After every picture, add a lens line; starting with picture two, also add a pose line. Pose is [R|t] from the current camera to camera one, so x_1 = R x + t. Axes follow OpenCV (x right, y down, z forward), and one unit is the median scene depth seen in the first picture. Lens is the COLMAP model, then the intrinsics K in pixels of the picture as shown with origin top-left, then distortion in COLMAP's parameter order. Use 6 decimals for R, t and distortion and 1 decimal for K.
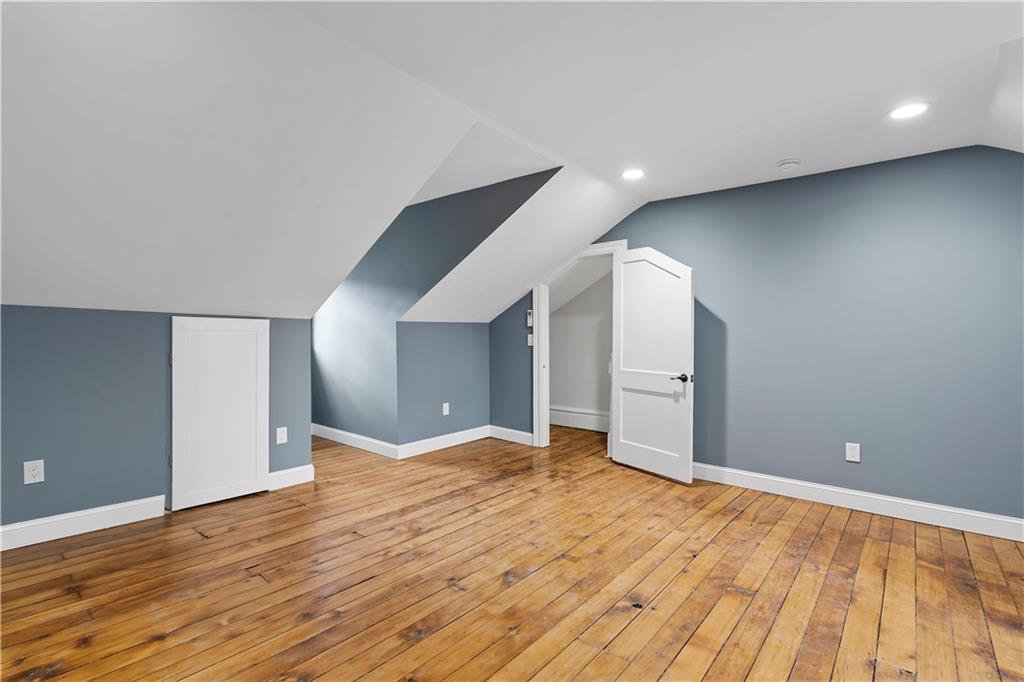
lens RADIAL K [[469.7, 0, 513.1], [0, 469.7, 340.0], [0, 0, 1]] dist [-0.002028, 0.003760]
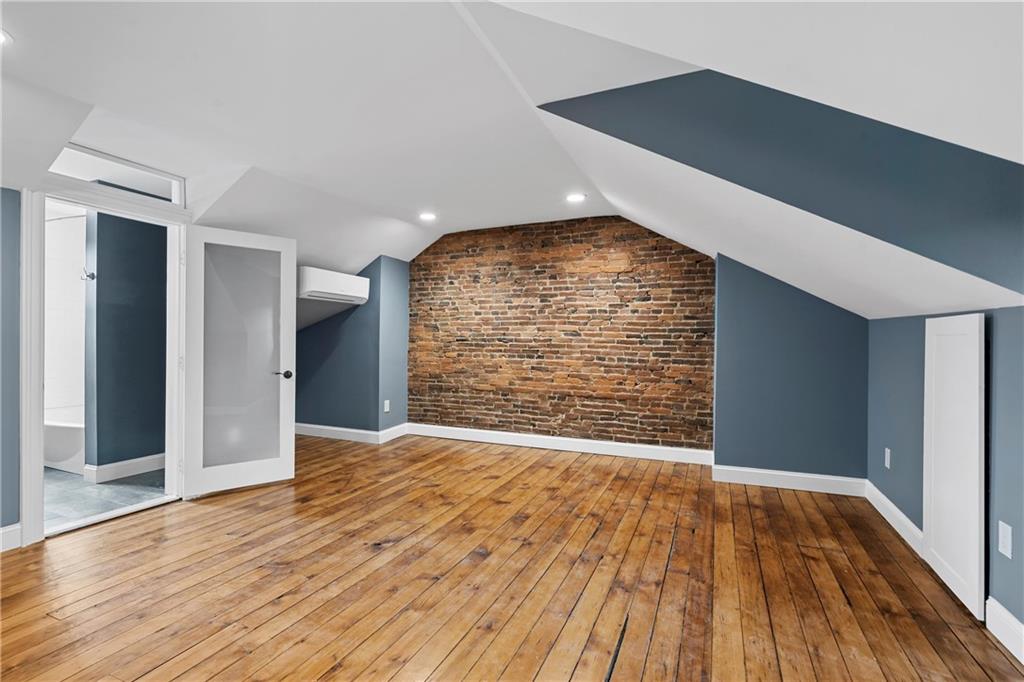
lens RADIAL K [[469.7, 0, 513.3], [0, 469.7, 341.1], [0, 0, 1]] dist [-0.002028, 0.003760]
pose [[-0.955796, -0.009830, -0.293866, 0.256859], [-0.011810, 0.999918, 0.004964, -0.009594], [0.293793, 0.008215, -0.955834, 2.069751]]
